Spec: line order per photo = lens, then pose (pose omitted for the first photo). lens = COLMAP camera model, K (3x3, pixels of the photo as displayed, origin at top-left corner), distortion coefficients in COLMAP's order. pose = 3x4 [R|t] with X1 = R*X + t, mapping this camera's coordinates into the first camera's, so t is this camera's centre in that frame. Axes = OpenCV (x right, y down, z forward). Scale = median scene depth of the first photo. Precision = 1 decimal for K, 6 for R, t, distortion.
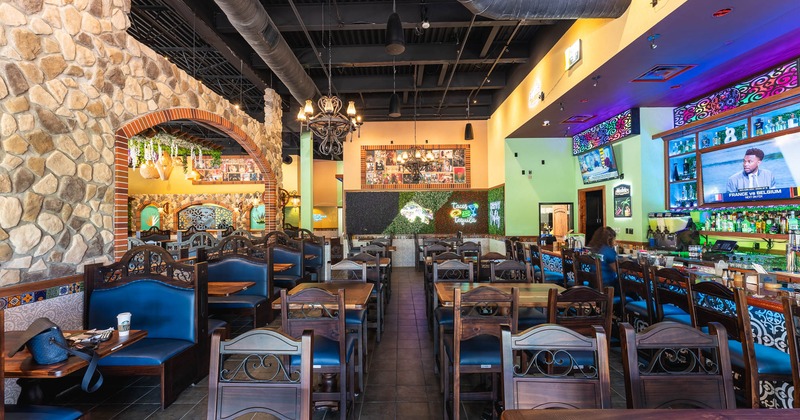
lens RADIAL K [[322.9, 0, 400.1], [0, 322.9, 215.4], [0, 0, 1]] dist [0.003974, -0.000106]
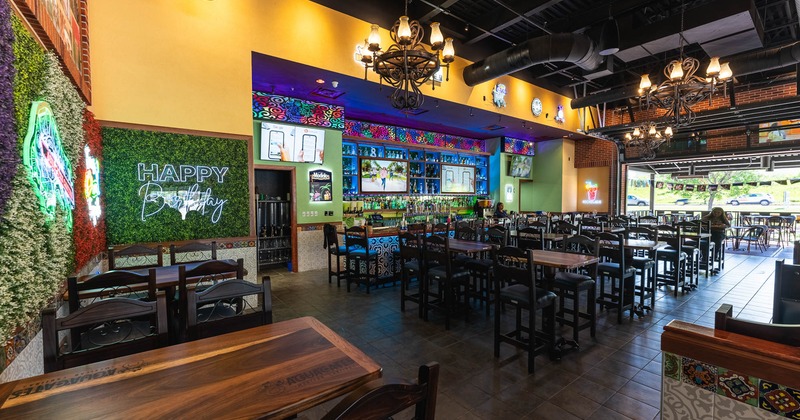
lens RADIAL K [[322.9, 0, 399.5], [0, 322.9, 210.9], [0, 0, 1]] dist [0.003974, -0.000106]
pose [[-0.598062, -0.015431, 0.801301, -0.207628], [0.005369, 0.999715, 0.023259, 0.009924], [-0.801432, 0.018213, -0.597809, 0.932663]]
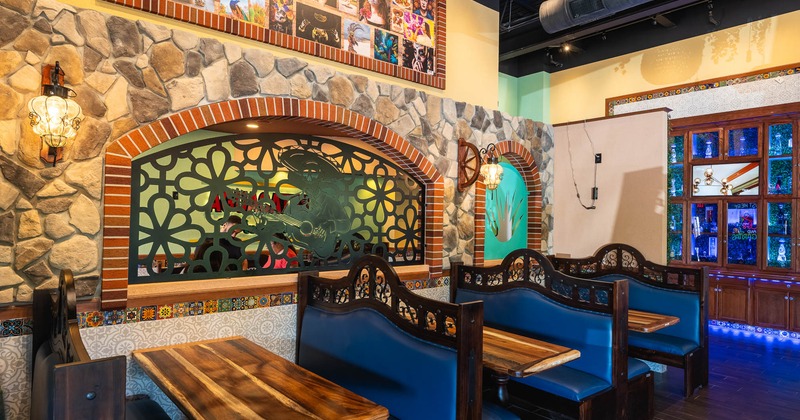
lens RADIAL K [[471.8, 0, 401.3], [0, 471.8, 212.3], [0, 0, 1]] dist [0.000075, 0.000549]
pose [[0.759341, 0.030618, 0.649972, -1.027797], [-0.024358, 0.999530, -0.018628, 0.021026], [-0.650236, -0.001687, 0.759730, 1.090422]]
